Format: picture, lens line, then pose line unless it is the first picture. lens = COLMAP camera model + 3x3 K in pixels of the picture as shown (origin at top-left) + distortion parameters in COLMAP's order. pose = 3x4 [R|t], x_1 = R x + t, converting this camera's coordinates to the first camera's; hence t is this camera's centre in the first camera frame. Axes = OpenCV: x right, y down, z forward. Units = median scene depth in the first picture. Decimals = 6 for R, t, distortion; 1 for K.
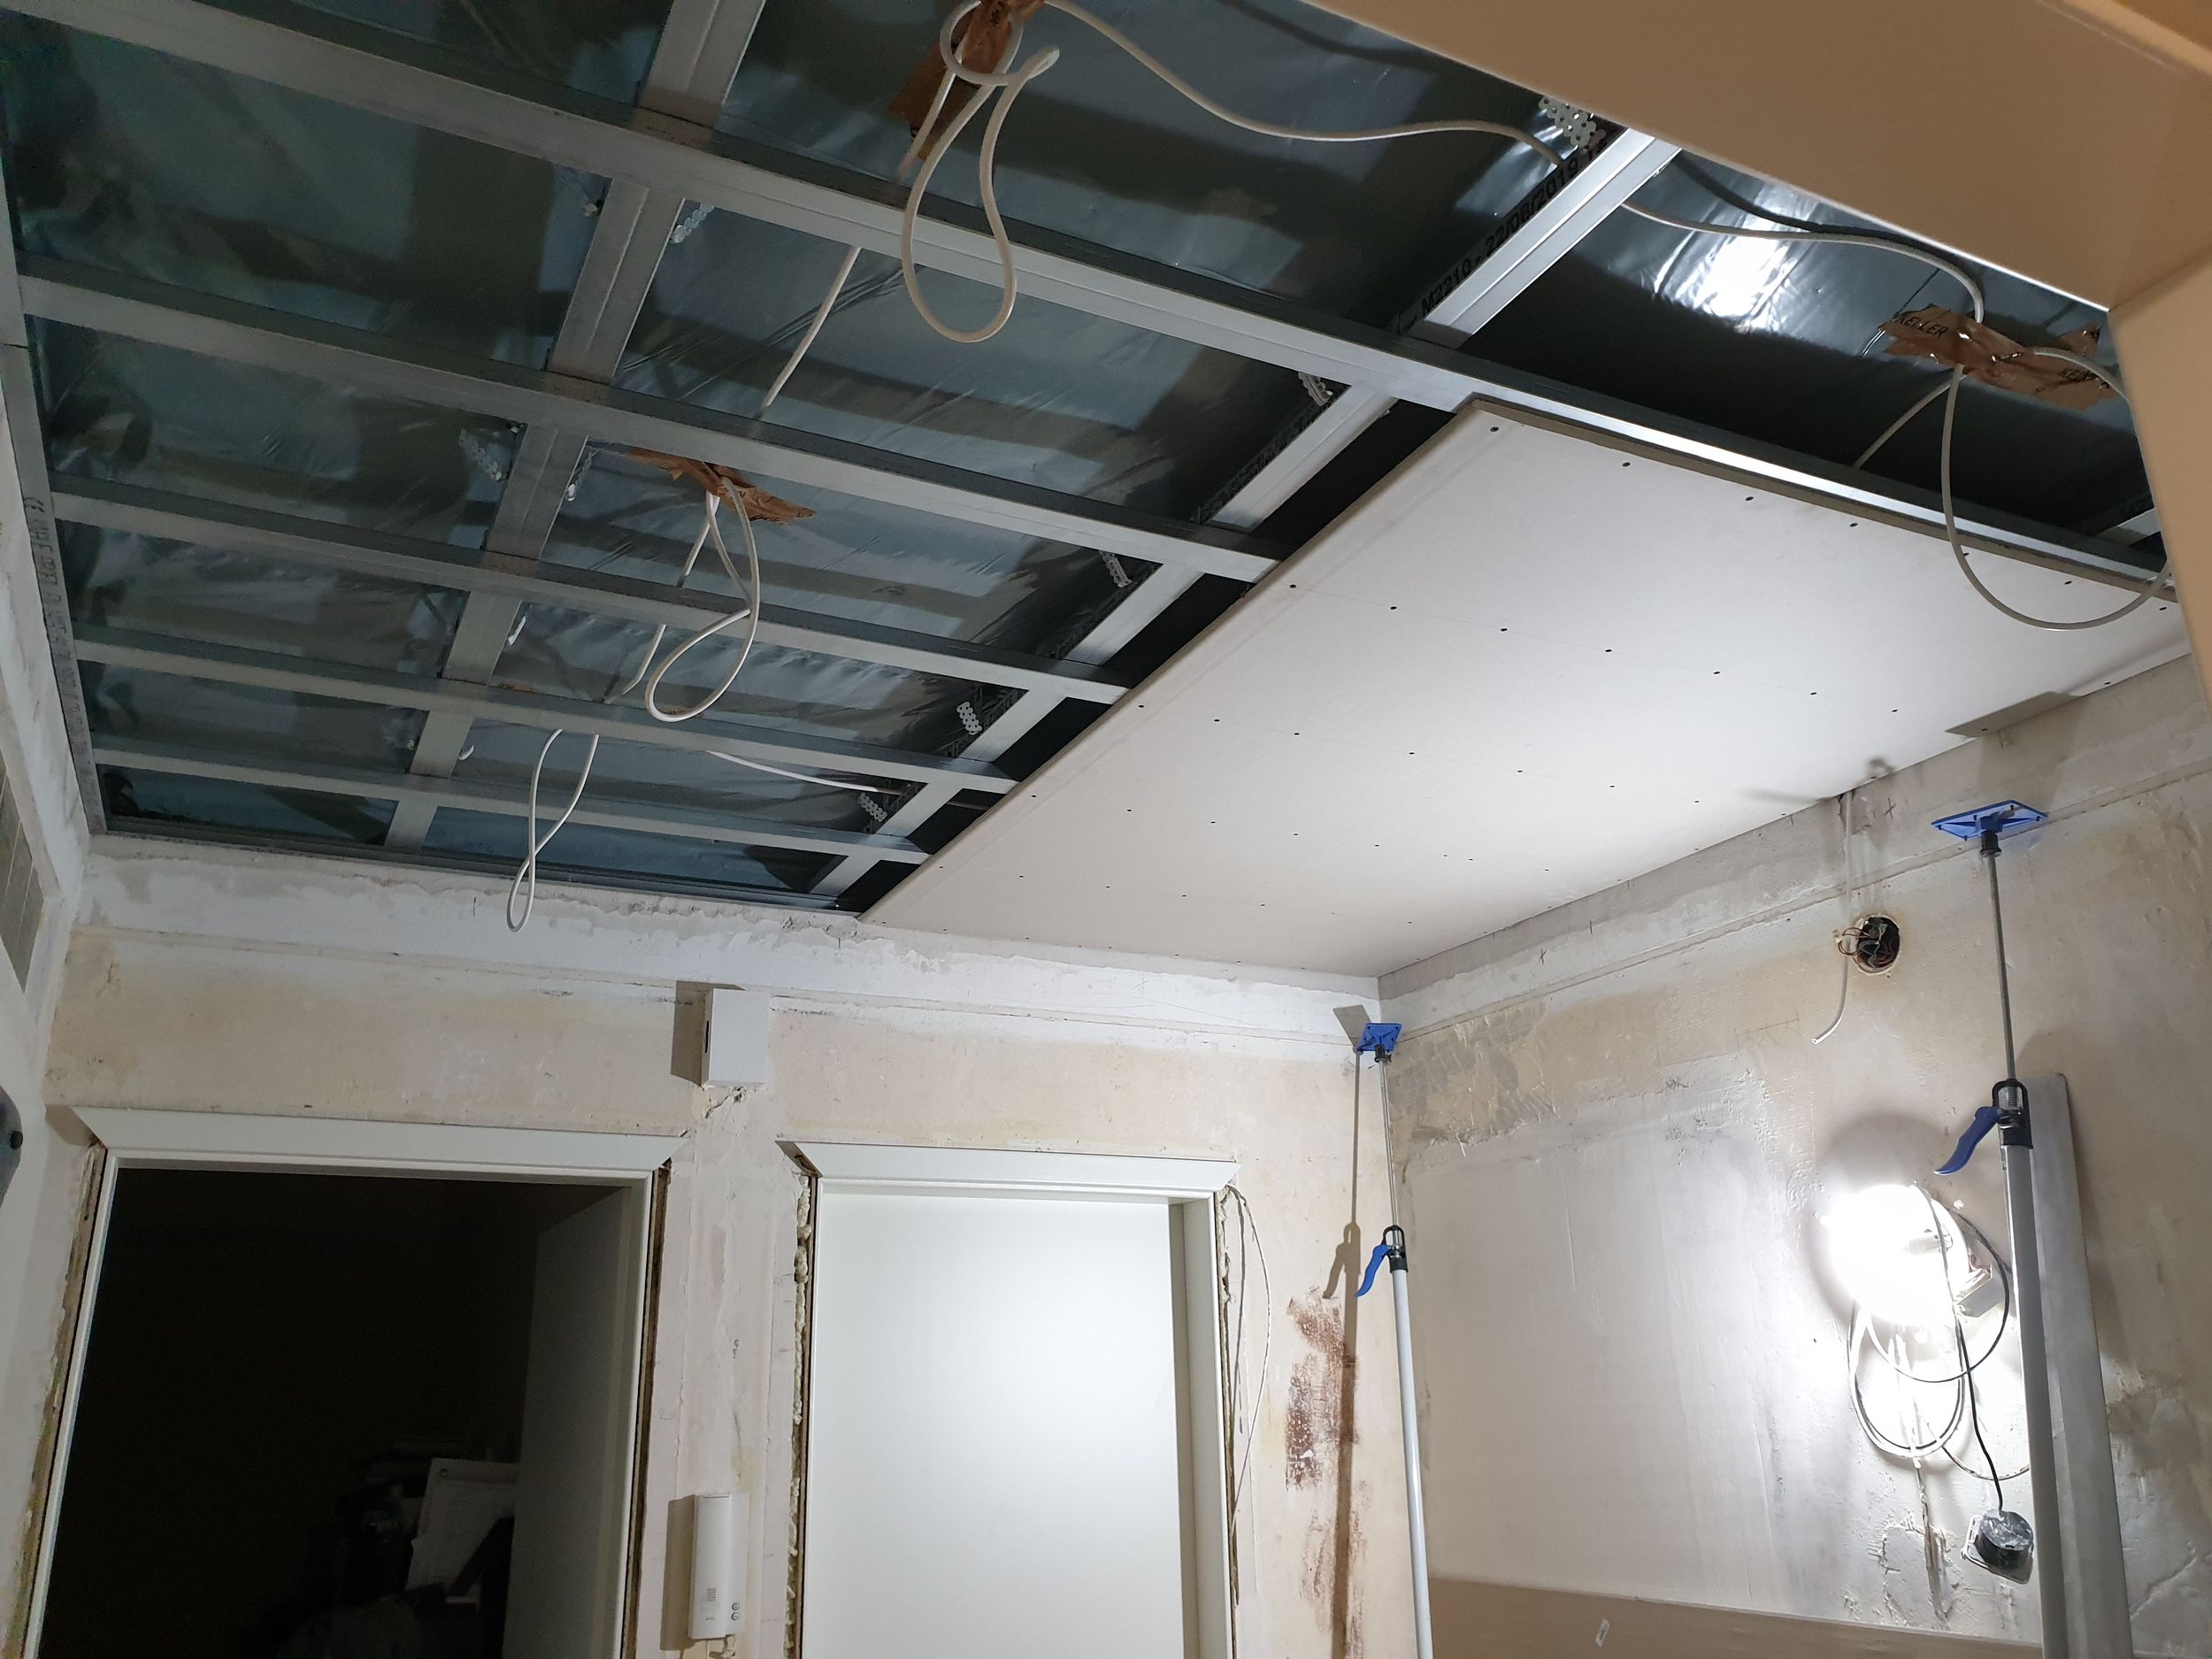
lens RADIAL K [[1720.1, 0, 1110.6], [0, 1720.1, 835.5], [0, 0, 1]] dist [0.035474, -0.039372]
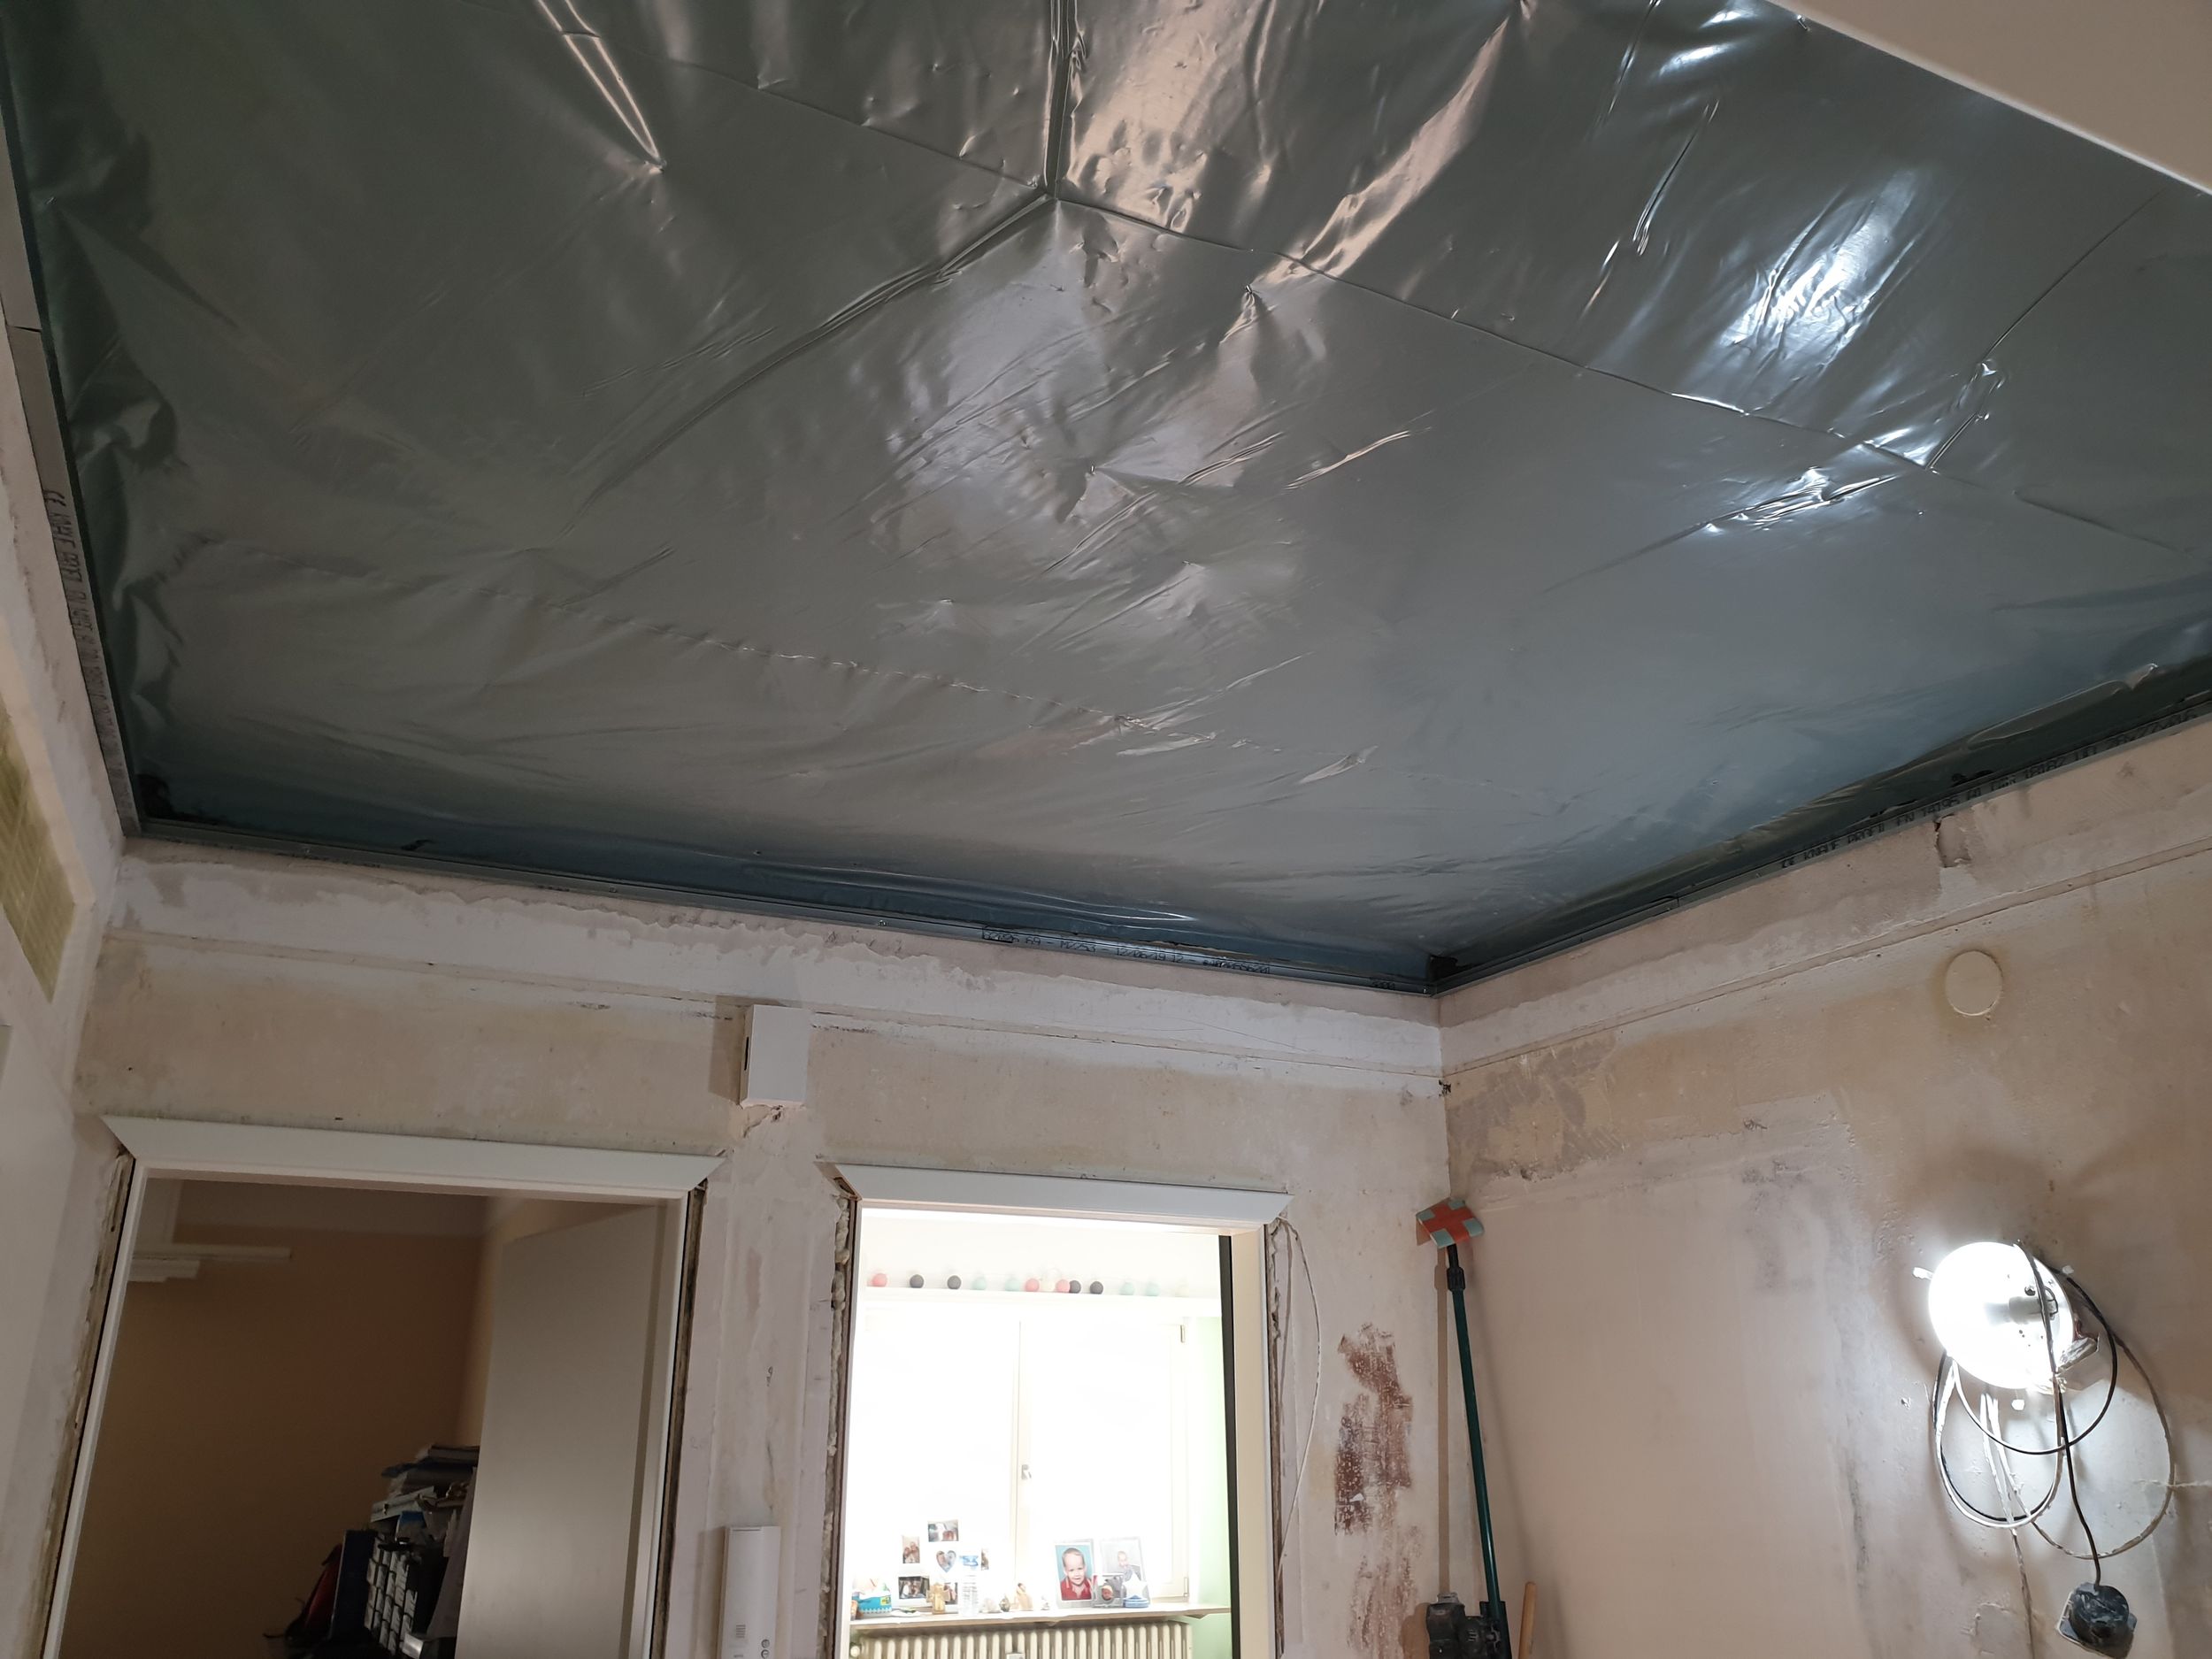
lens RADIAL K [[1720.1, 0, 1100.4], [0, 1720.1, 842.2], [0, 0, 1]] dist [0.035474, -0.039372]
pose [[0.999349, 0.016772, -0.031944, -0.005210], [-0.016798, 0.999859, -0.000549, -0.005501], [0.031930, 0.001085, 0.999490, 0.034303]]
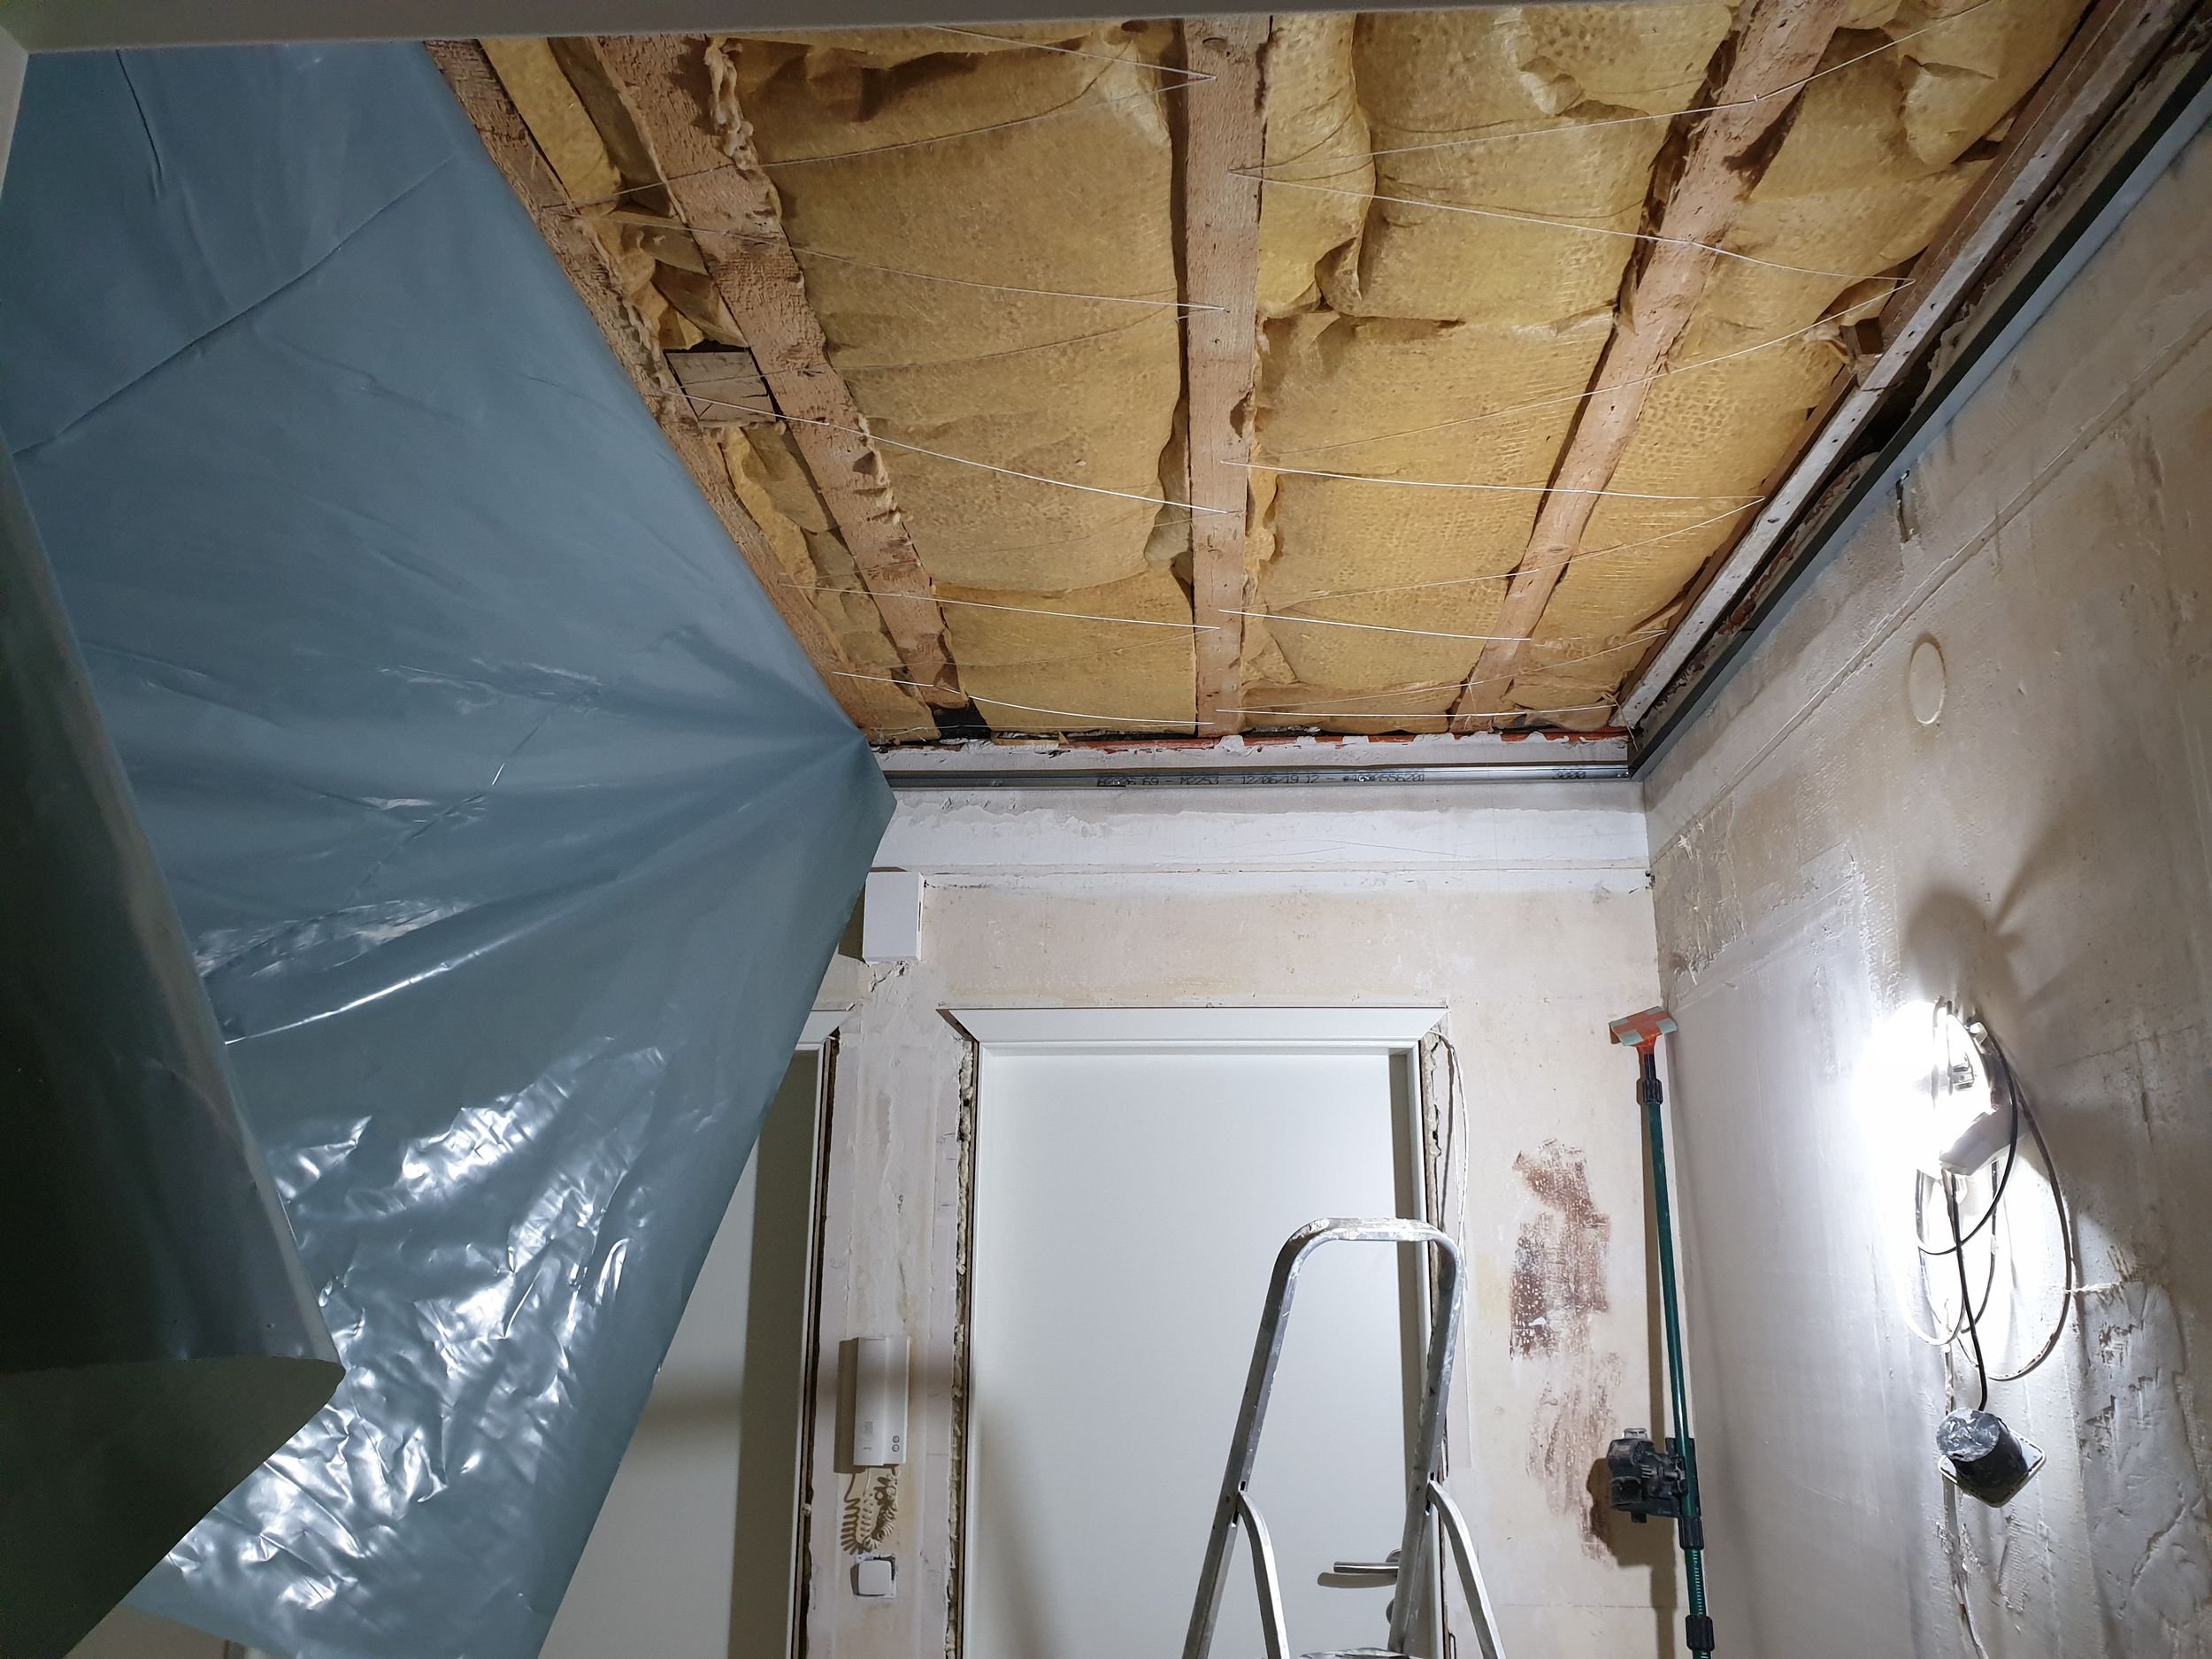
lens RADIAL K [[1720.1, 0, 1148.6], [0, 1720.1, 823.5], [0, 0, 1]] dist [0.035474, -0.039372]
pose [[0.868759, -0.102572, -0.484496, 0.448809], [0.137362, 0.989839, 0.036749, 0.043700], [0.475804, -0.098477, 0.874021, 0.155764]]
